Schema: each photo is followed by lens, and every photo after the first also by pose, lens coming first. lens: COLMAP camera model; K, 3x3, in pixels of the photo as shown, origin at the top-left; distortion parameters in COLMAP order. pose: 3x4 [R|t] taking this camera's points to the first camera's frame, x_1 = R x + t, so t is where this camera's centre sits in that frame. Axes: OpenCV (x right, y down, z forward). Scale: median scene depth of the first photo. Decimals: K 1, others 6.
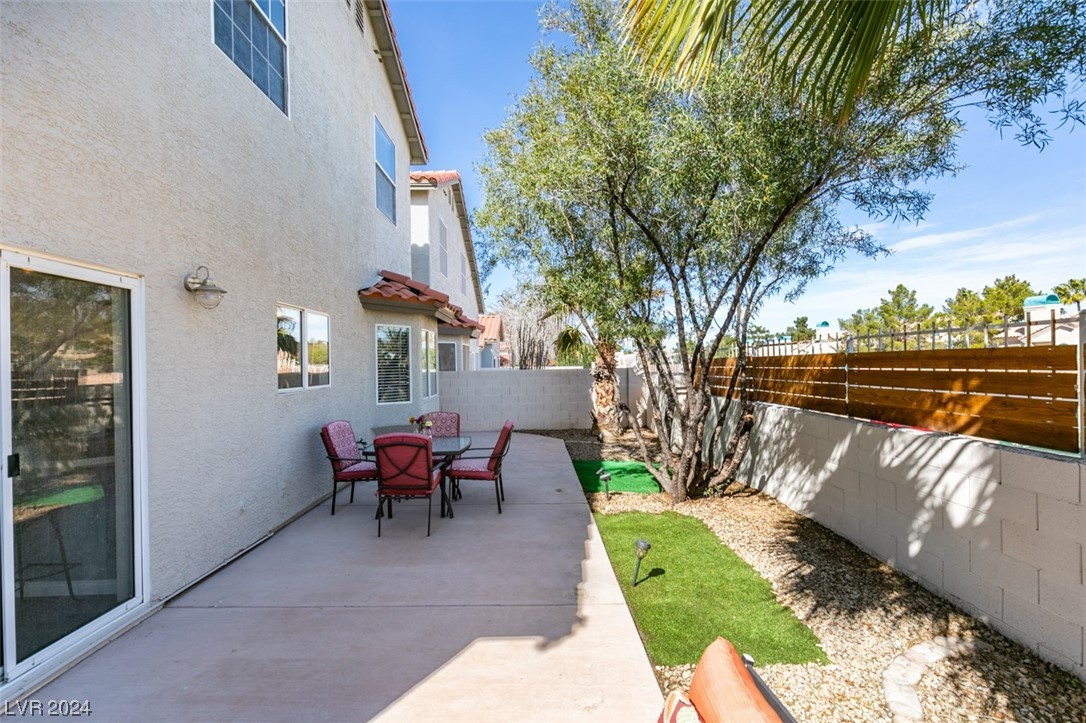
lens RADIAL K [[486.5, 0, 541.6], [0, 486.5, 364.7], [0, 0, 1]] dist [0.008980, -0.001764]
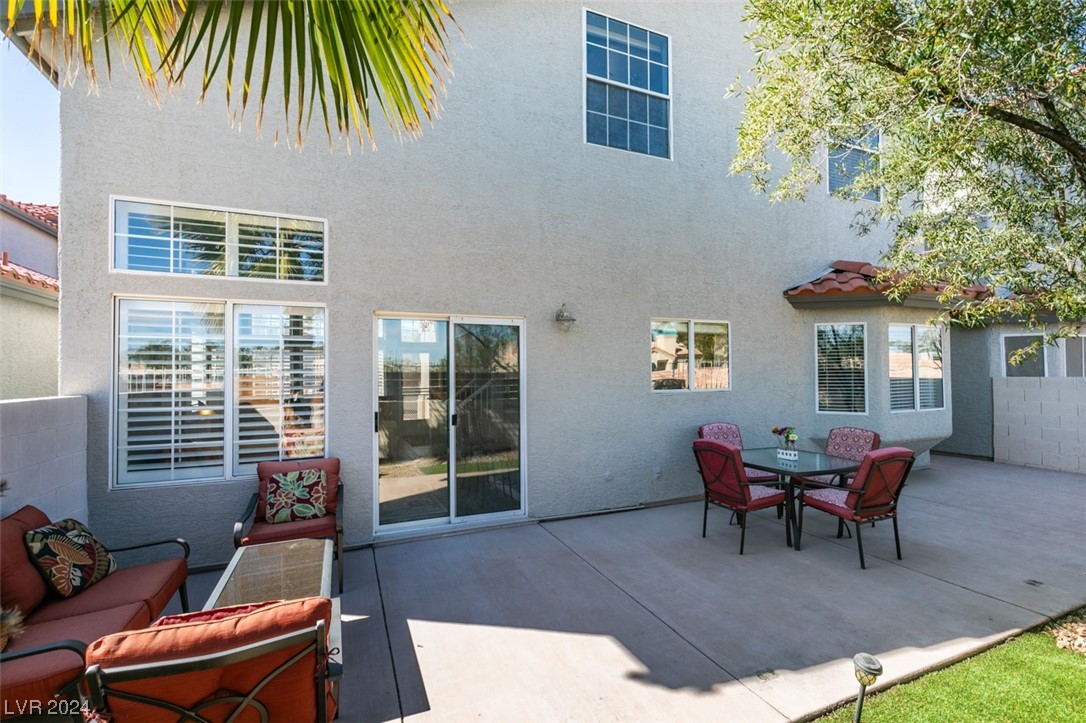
lens RADIAL K [[486.5, 0, 542.7], [0, 486.5, 363.8], [0, 0, 1]] dist [0.008980, -0.001764]
pose [[0.368561, -0.009159, -0.929558, 0.569309], [0.003802, 0.999958, -0.008345, -0.006390], [0.929596, -0.000459, 0.368581, 0.349578]]
